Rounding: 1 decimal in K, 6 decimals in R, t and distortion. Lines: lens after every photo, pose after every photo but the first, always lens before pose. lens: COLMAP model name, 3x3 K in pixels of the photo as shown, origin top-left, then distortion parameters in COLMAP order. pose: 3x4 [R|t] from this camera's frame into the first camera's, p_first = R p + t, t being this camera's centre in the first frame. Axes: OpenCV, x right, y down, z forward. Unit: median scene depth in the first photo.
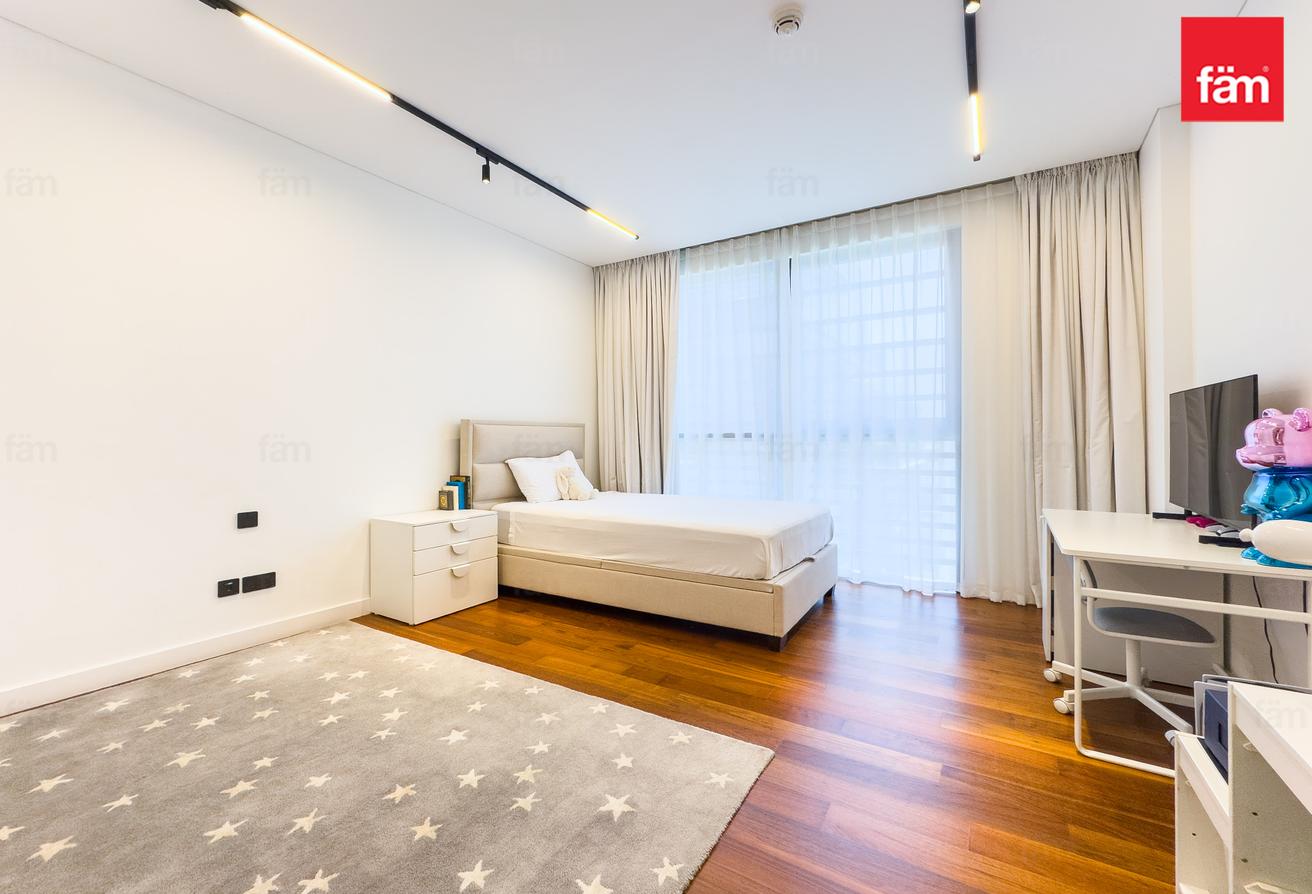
lens RADIAL K [[538.4, 0, 656.0], [0, 538.4, 442.6], [0, 0, 1]] dist [-0.000530, -0.000012]
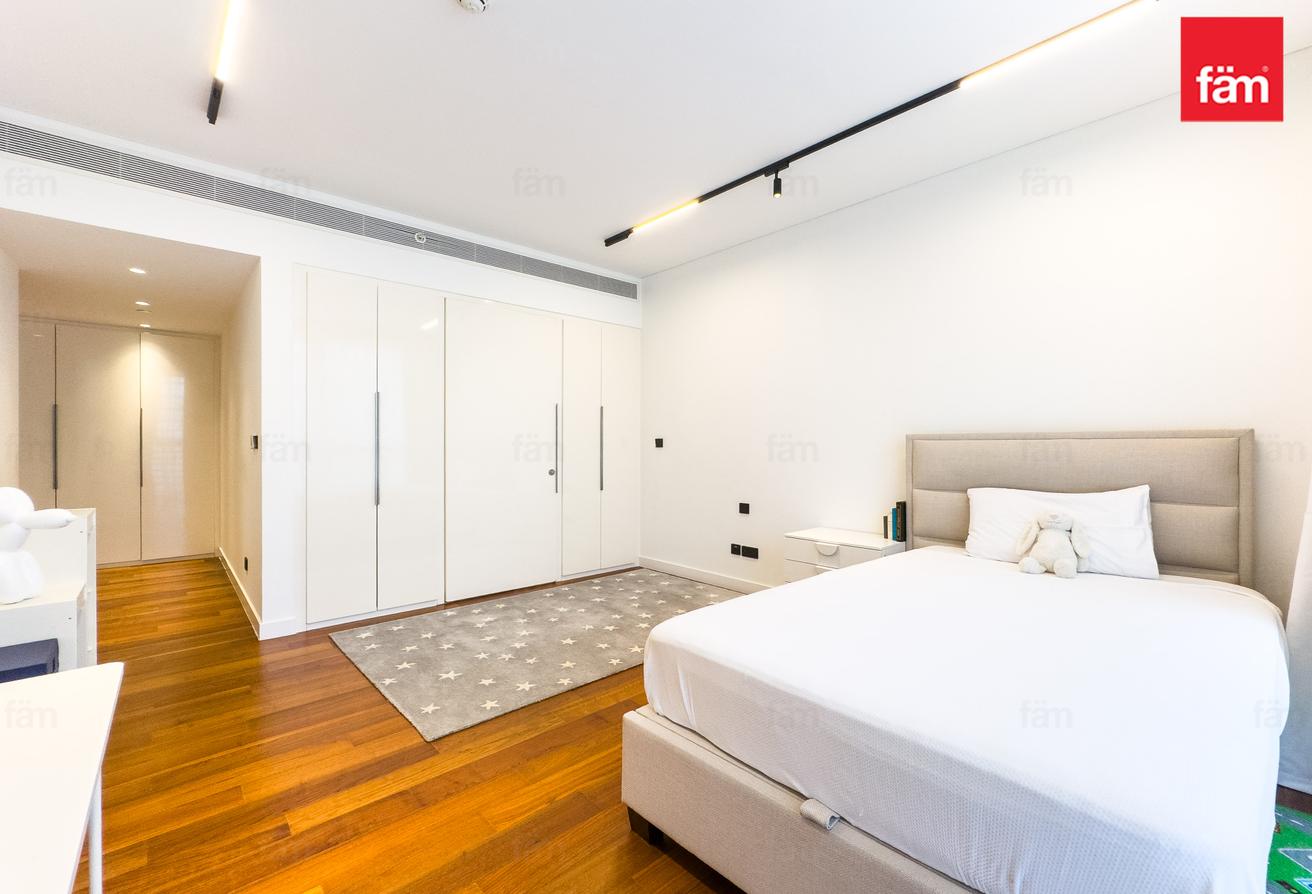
lens RADIAL K [[556.5, 0, 651.2], [0, 556.5, 452.3], [0, 0, 1]] dist [-0.001596, -0.000269]
pose [[-0.282045, 0.014947, -0.959285, 0.874826], [-0.005354, 0.999839, 0.017153, -0.041818], [0.959386, 0.009974, -0.281919, 1.289982]]
